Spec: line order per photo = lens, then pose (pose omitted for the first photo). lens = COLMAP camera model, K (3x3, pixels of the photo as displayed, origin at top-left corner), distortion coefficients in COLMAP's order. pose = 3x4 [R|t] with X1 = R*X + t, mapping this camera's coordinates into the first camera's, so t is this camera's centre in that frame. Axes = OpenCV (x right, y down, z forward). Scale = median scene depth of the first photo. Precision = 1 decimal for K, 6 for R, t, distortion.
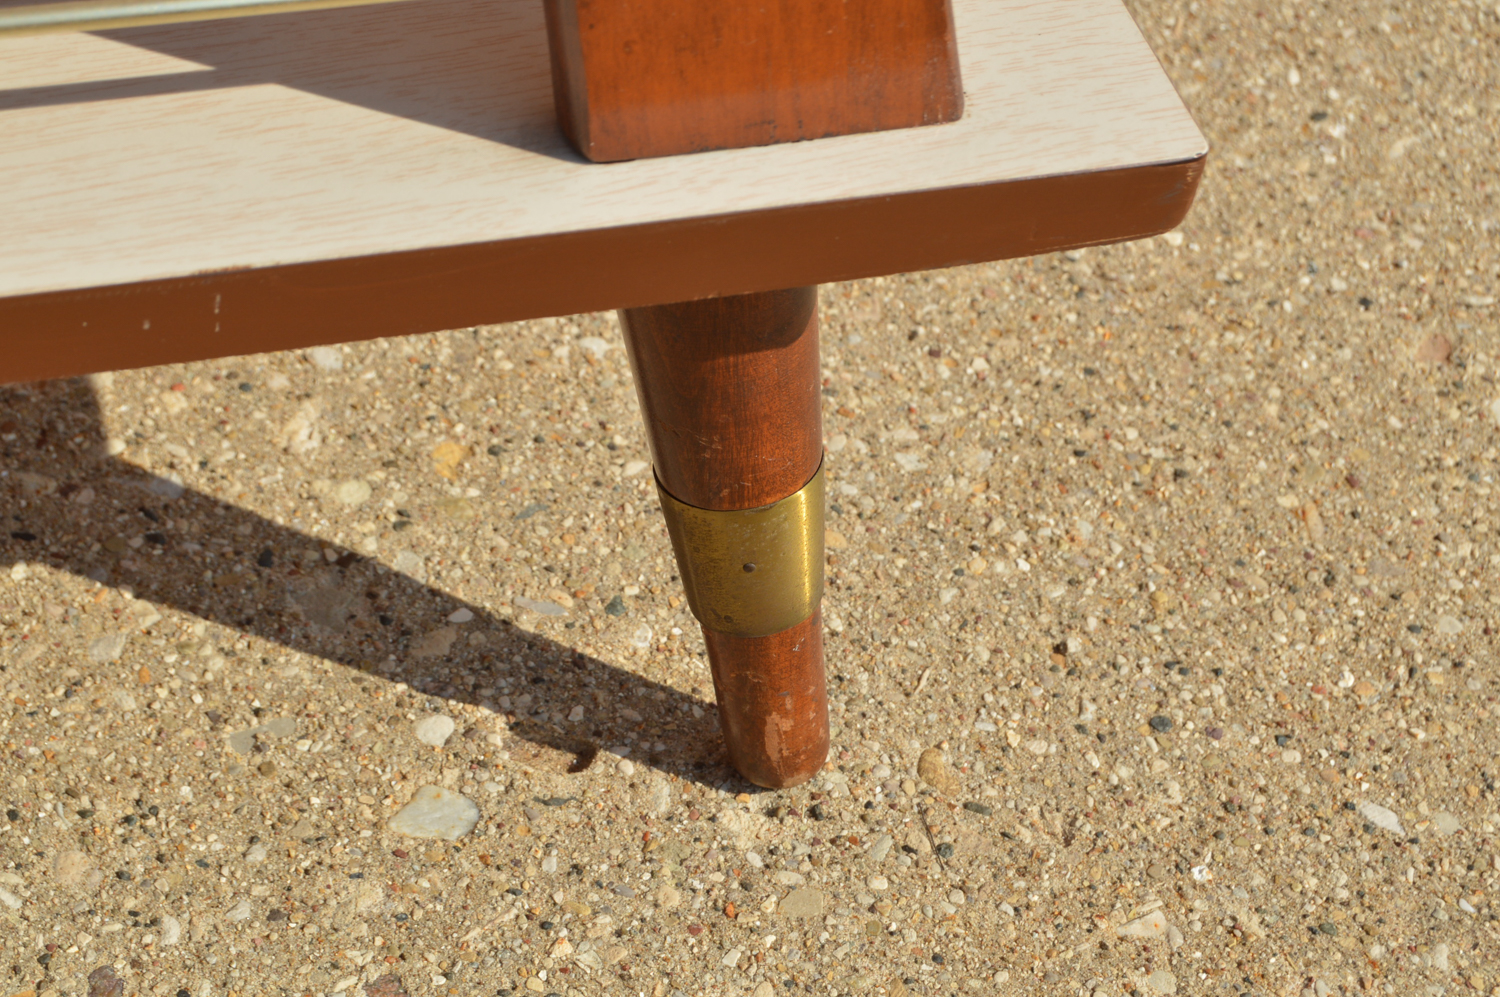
lens RADIAL K [[3391.5, 0, 744.1], [0, 3391.5, 510.5], [0, 0, 1]] dist [-0.041852, 0.000000]
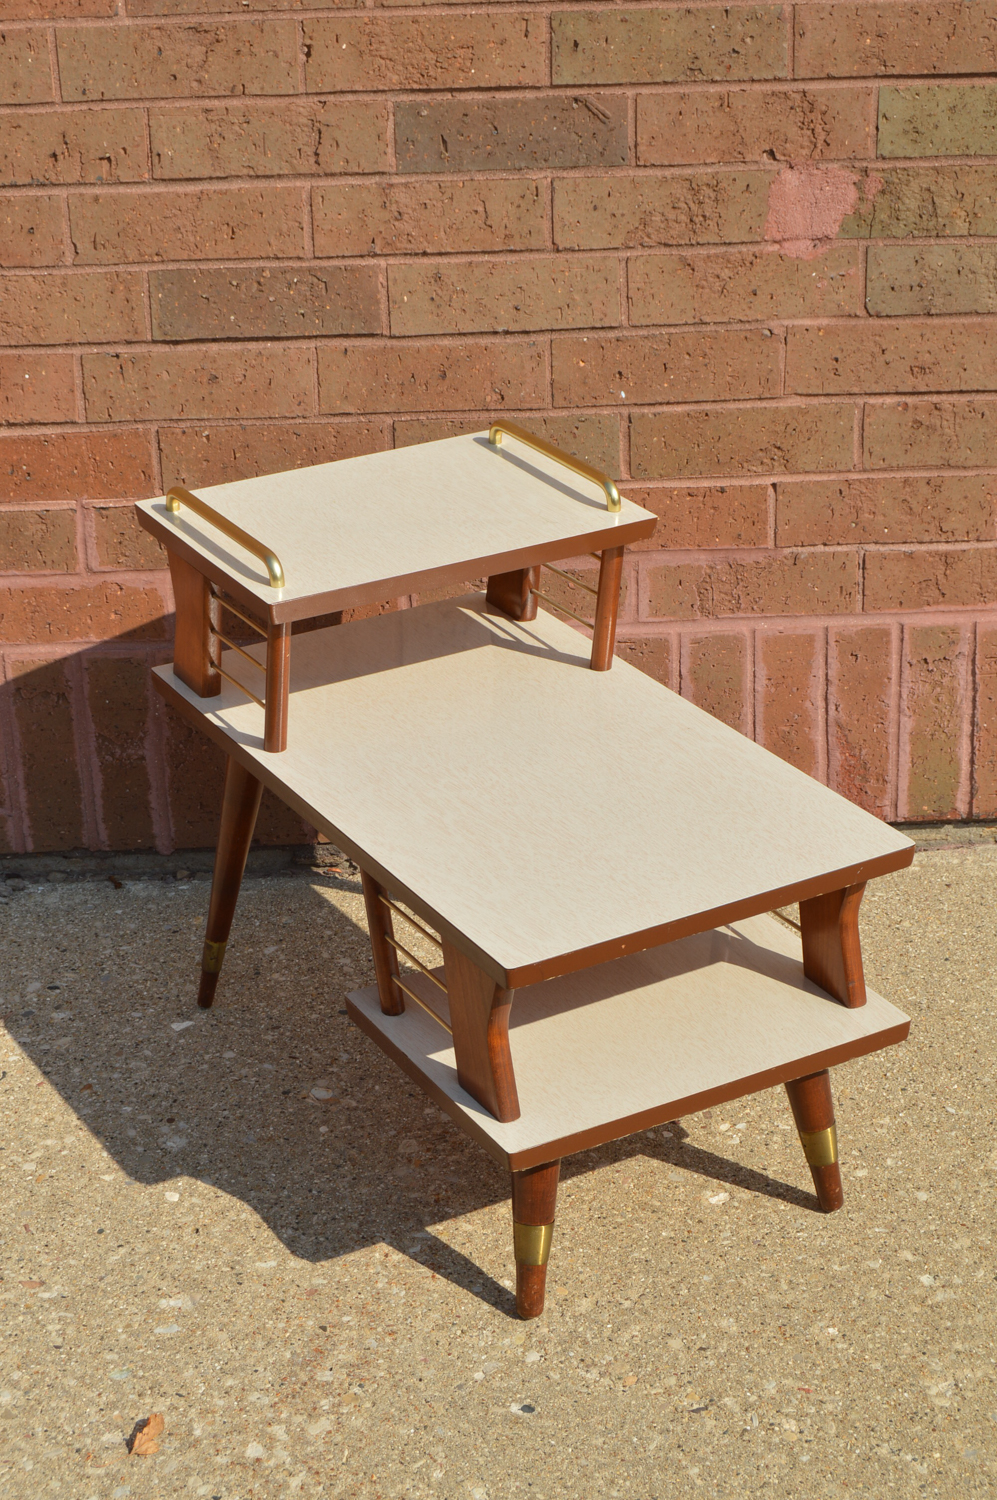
lens RADIAL K [[2740.7, 0, 512.2], [0, 2740.7, 711.6], [0, 0, 1]] dist [-0.052492, 0.000000]
pose [[0.951832, 0.015209, -0.306243, 0.698199], [-0.122650, 0.934269, -0.334810, 0.825704], [0.281021, 0.356244, 0.891133, -2.319961]]
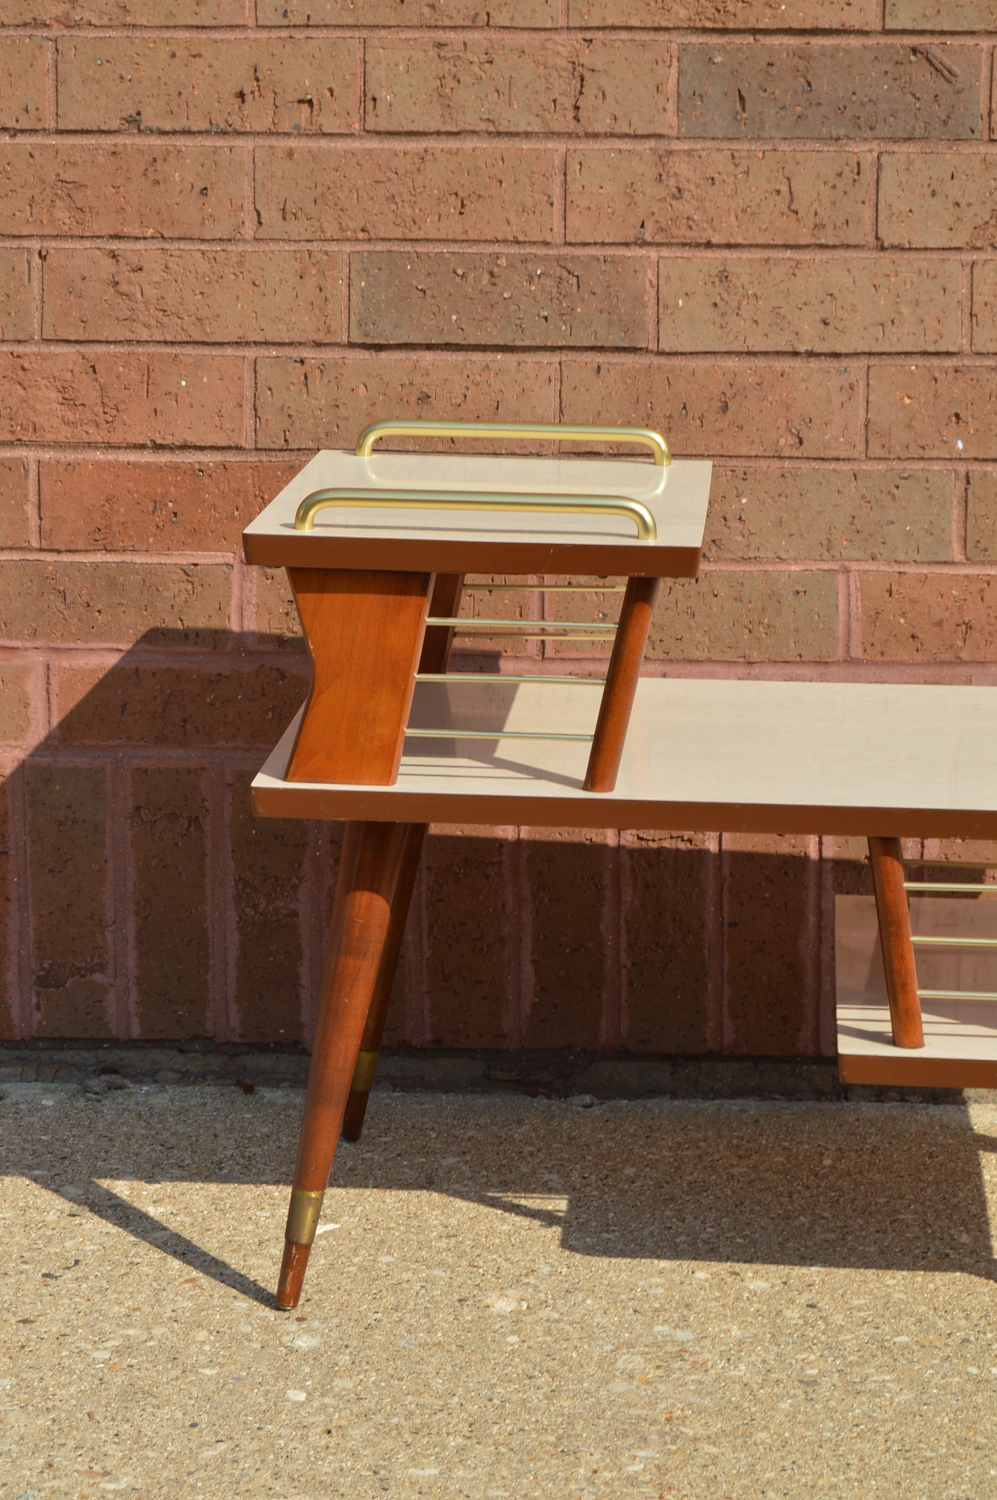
lens RADIAL K [[3391.5, 0, 516.6], [0, 3391.5, 715.9], [0, 0, 1]] dist [-0.041852, 0.000000]
pose [[0.928031, -0.004826, -0.372471, 0.569840], [-0.199786, 0.837486, -0.508628, 1.259243], [0.314394, 0.546437, 0.776249, -1.814451]]
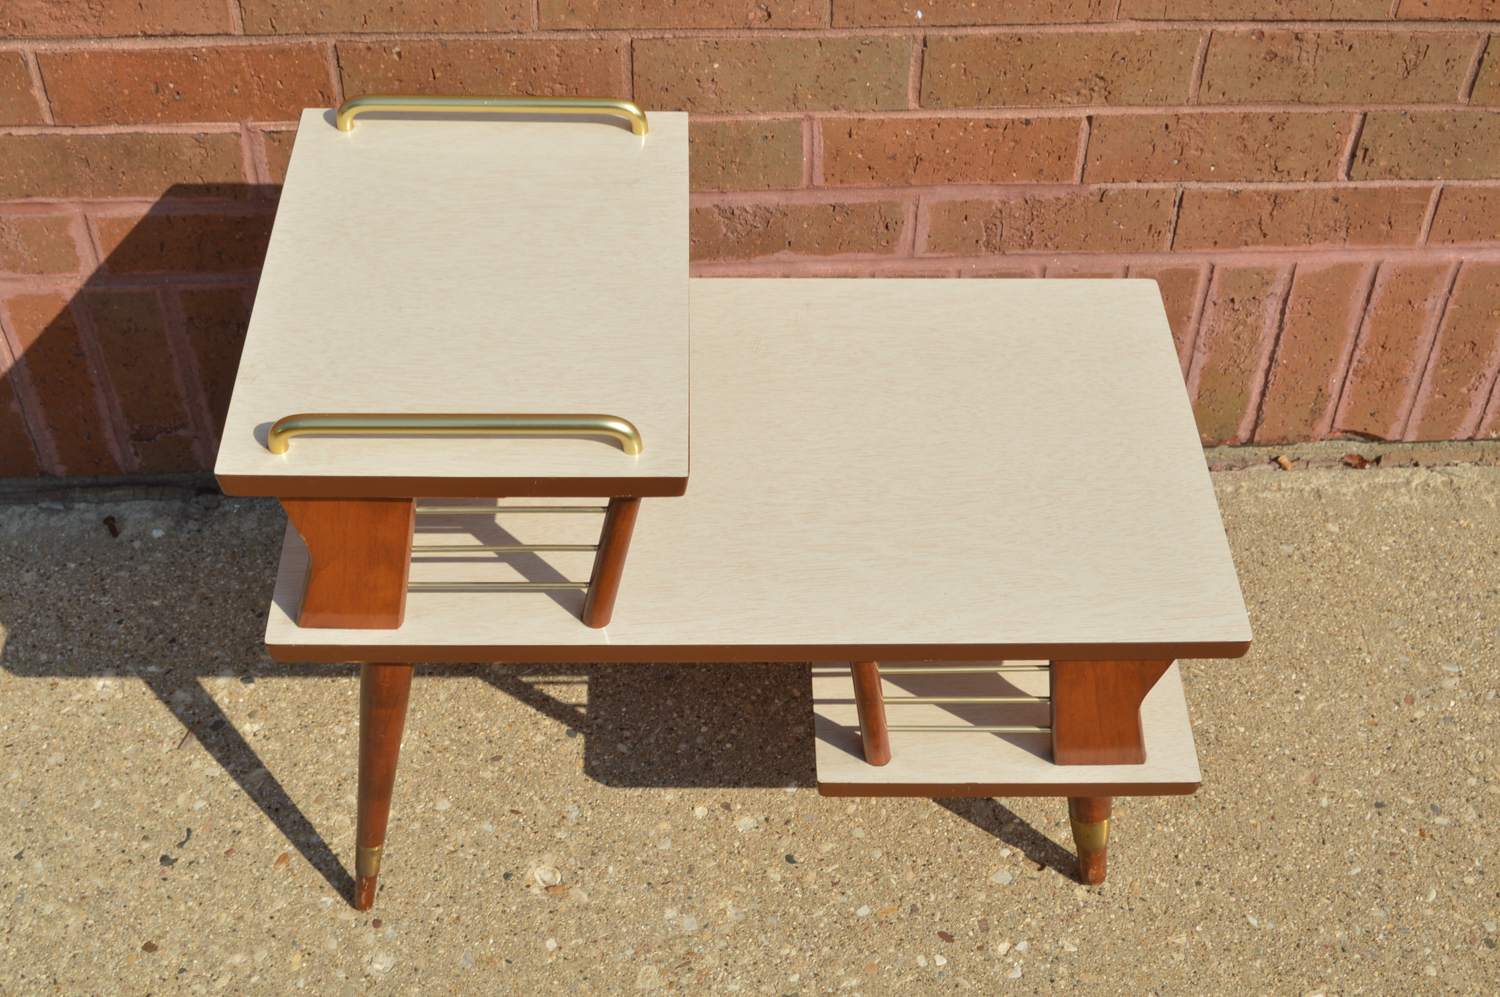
lens RADIAL K [[1883.8, 0, 765.1], [0, 1883.8, 488.3], [0, 0, 1]] dist [-0.058515, 0.000000]
pose [[0.961897, 0.143713, -0.232595, 0.083013], [-0.141604, 0.989586, 0.025827, -0.359770], [0.233884, 0.008094, 0.972231, -1.135858]]
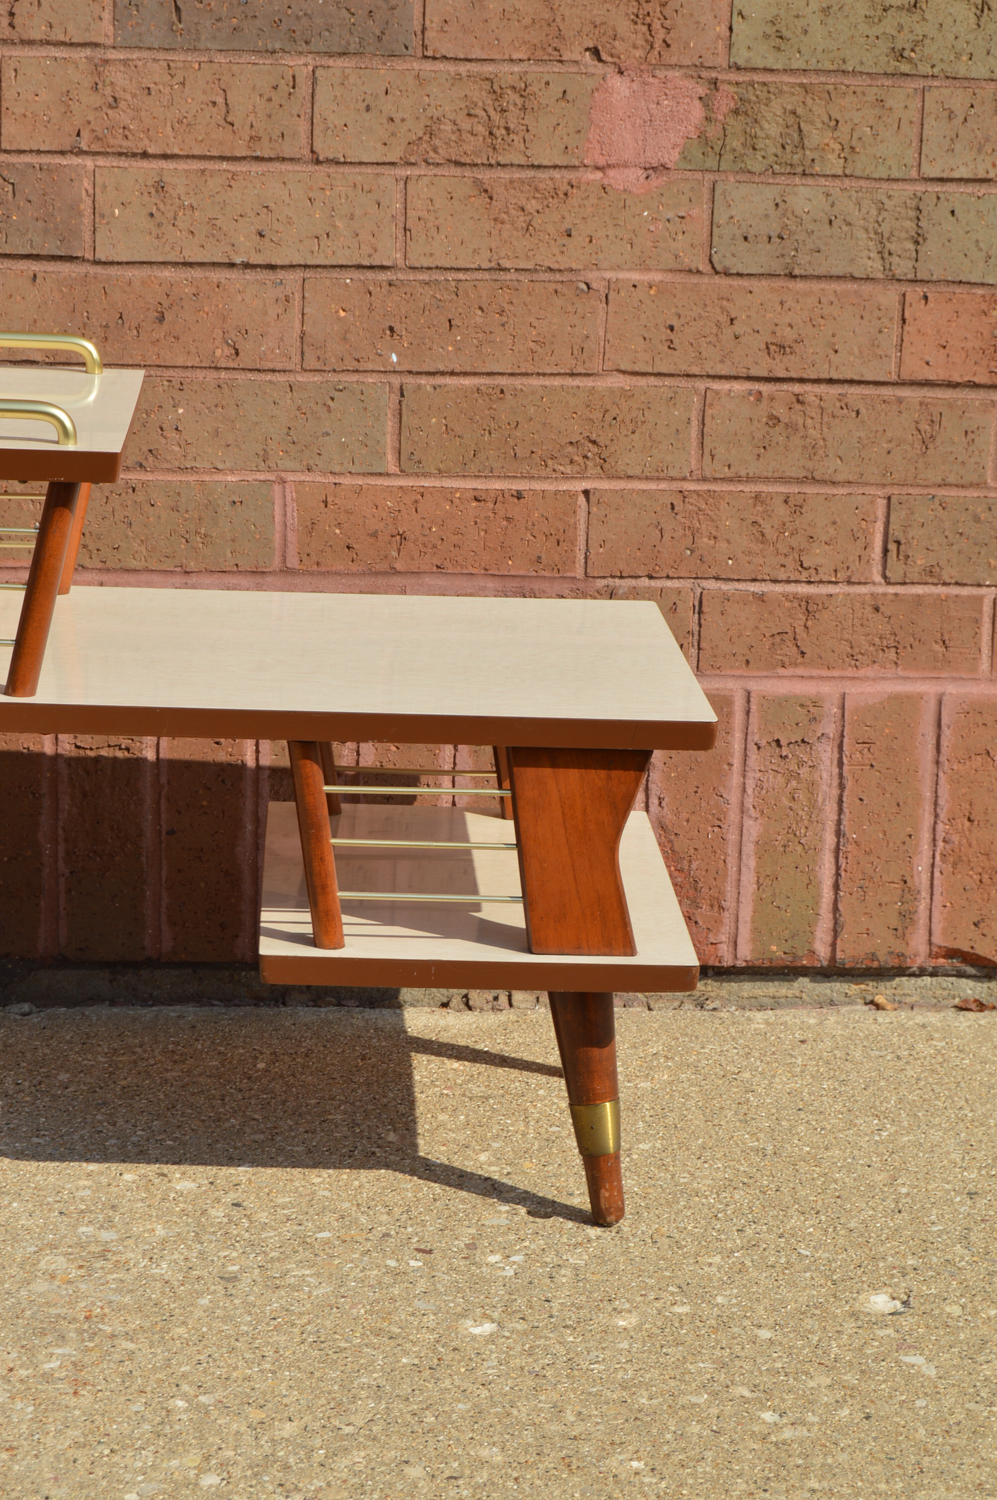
lens RADIAL K [[3391.5, 0, 512.6], [0, 3391.5, 708.7], [0, 0, 1]] dist [-0.041852, 0.000000]
pose [[0.971763, 0.001653, -0.235953, 0.650981], [-0.126724, 0.847180, -0.515971, 1.279596], [0.199042, 0.531303, 0.823468, -1.809380]]
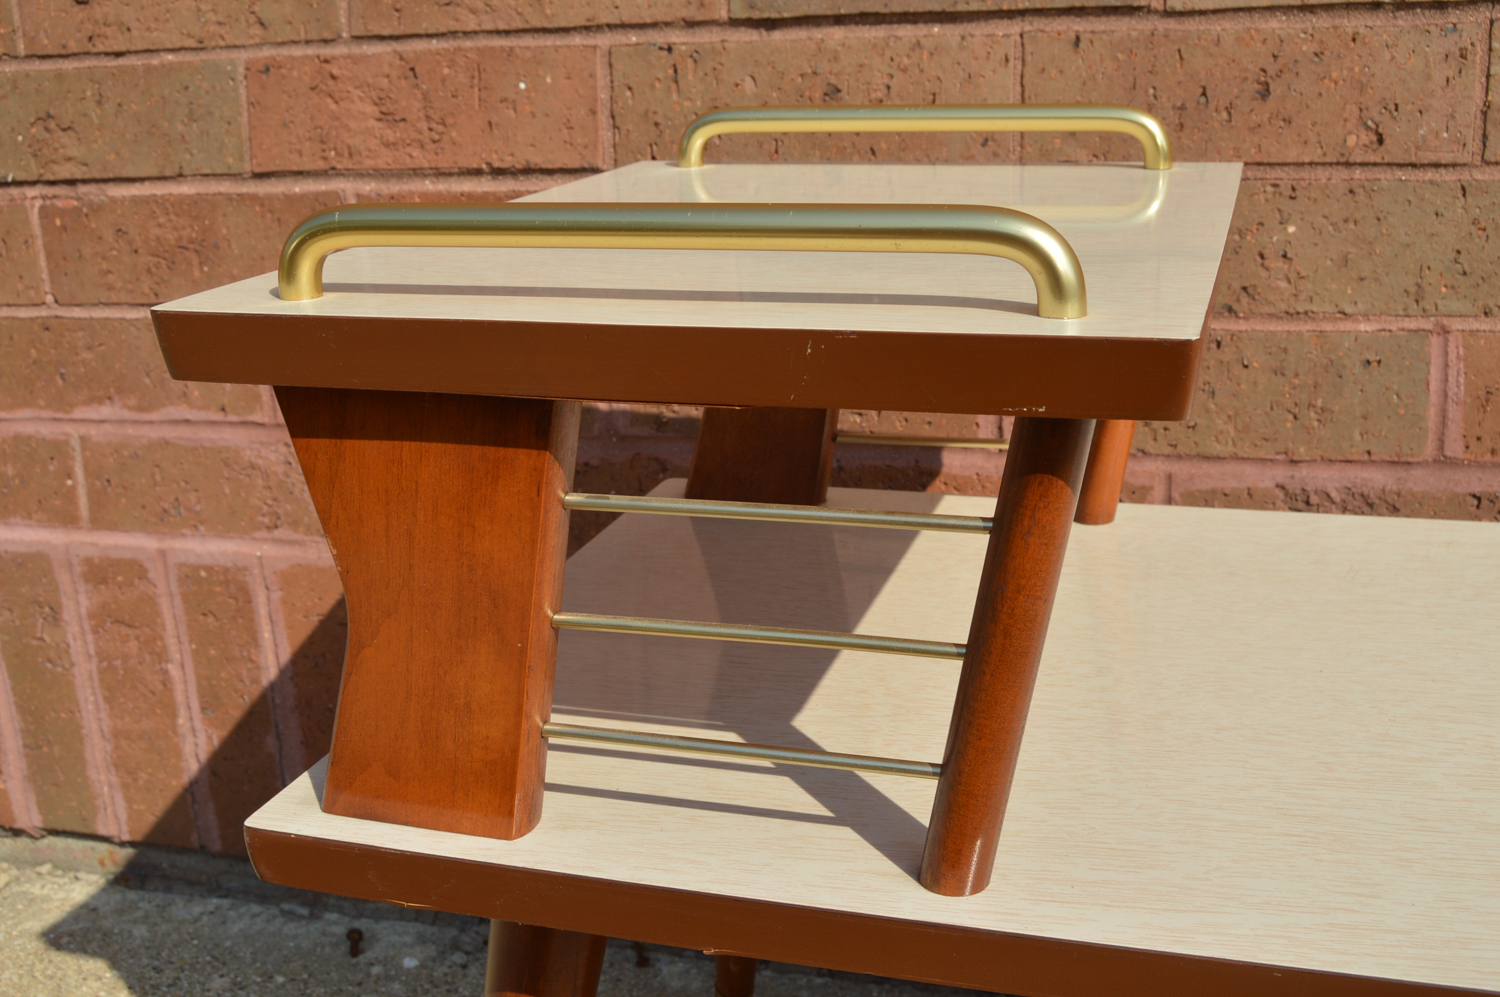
lens RADIAL K [[1627.7, 0, 765.2], [0, 1627.7, 489.1], [0, 0, 1]] dist [-0.062385, 0.000000]
pose [[0.817093, 0.043564, -0.574857, -0.156683], [-0.310701, 0.873213, -0.375452, -0.053081], [0.485617, 0.485388, 0.727032, -0.061543]]
